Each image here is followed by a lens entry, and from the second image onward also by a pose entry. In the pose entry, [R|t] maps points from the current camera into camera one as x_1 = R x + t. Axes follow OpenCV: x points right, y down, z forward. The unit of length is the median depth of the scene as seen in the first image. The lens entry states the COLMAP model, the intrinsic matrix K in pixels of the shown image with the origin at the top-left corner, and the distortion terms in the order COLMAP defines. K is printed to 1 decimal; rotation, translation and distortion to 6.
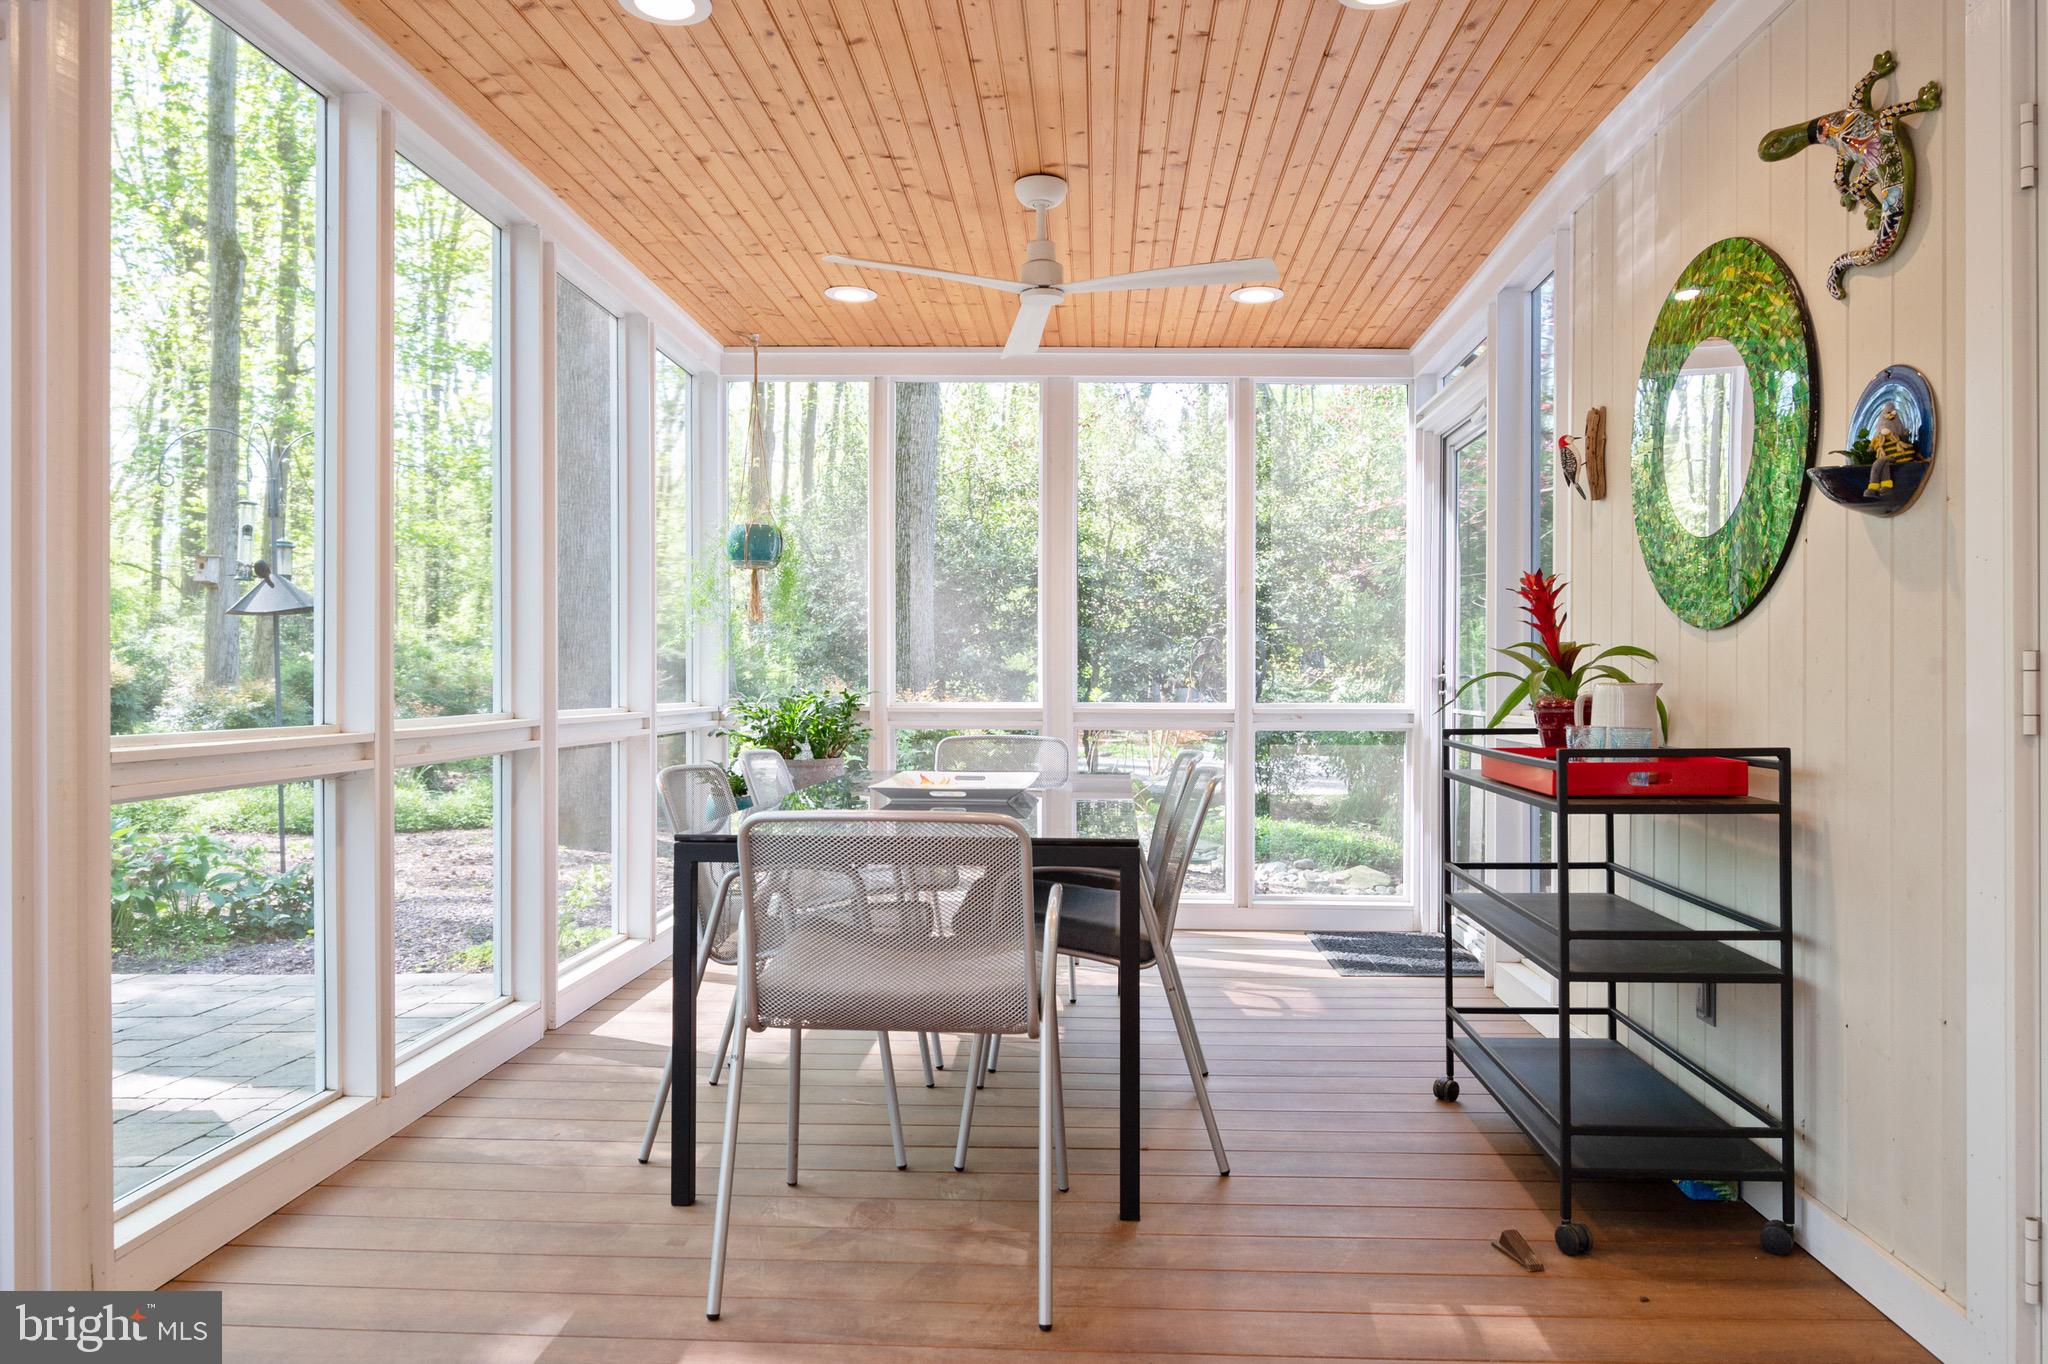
lens RADIAL K [[1305.9, 0, 1083.2], [0, 1305.9, 679.2], [0, 0, 1]] dist [0.002844, -0.045947]
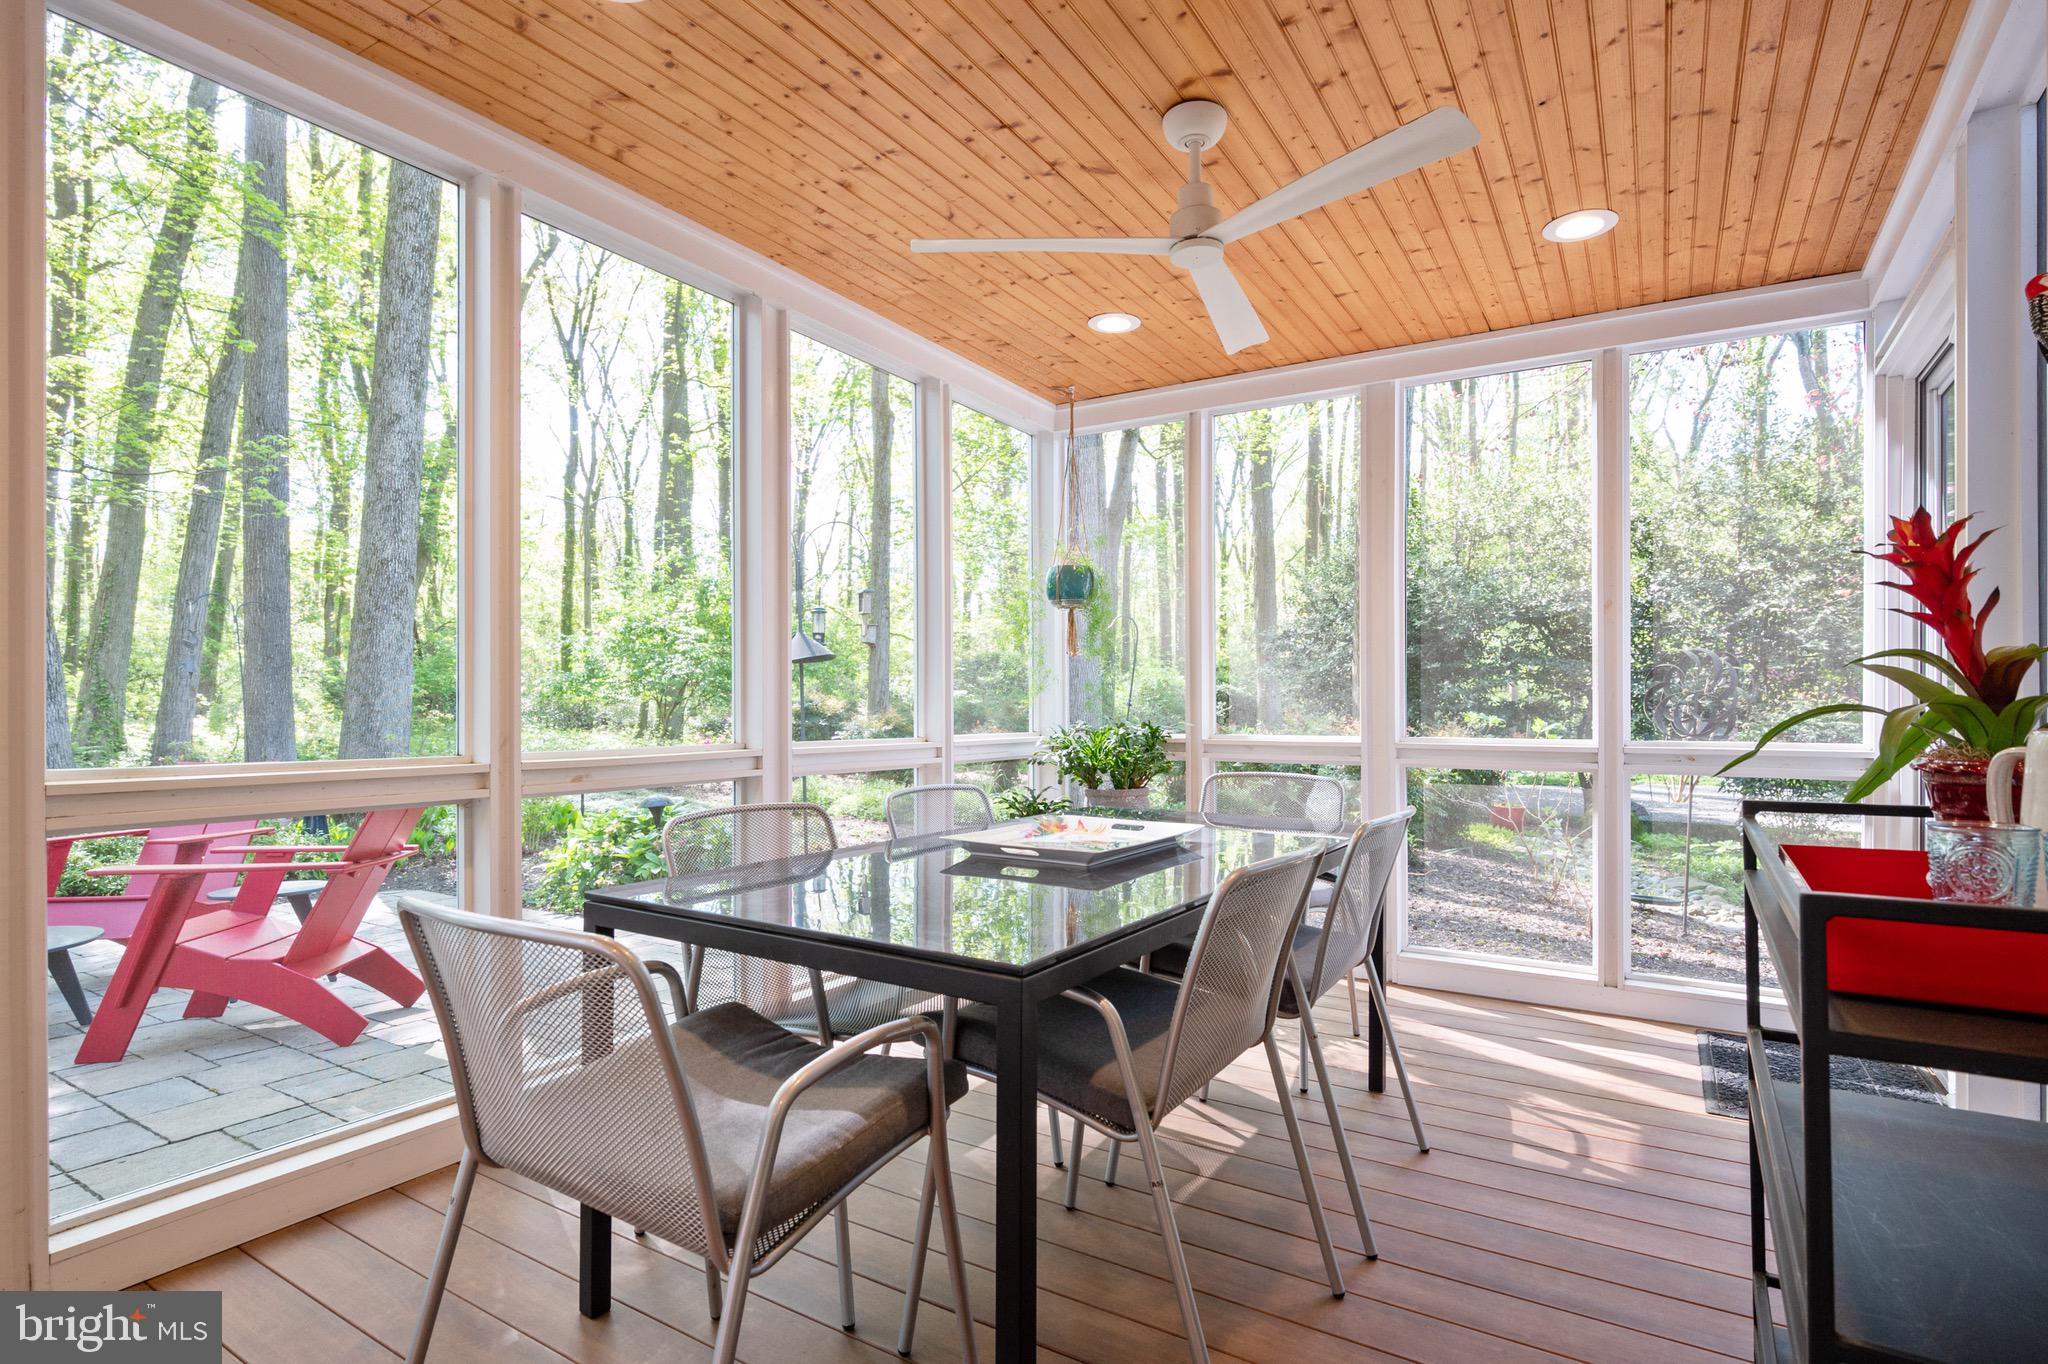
lens RADIAL K [[1025.2, 0, 1025.9], [0, 1025.2, 707.9], [0, 0, 1]] dist [-0.002157, -0.000256]
pose [[0.860997, -0.000619, -0.508609, 0.144865], [0.000210, 1.000000, -0.000860, -0.002431], [0.508610, 0.000633, 0.860997, 0.269854]]
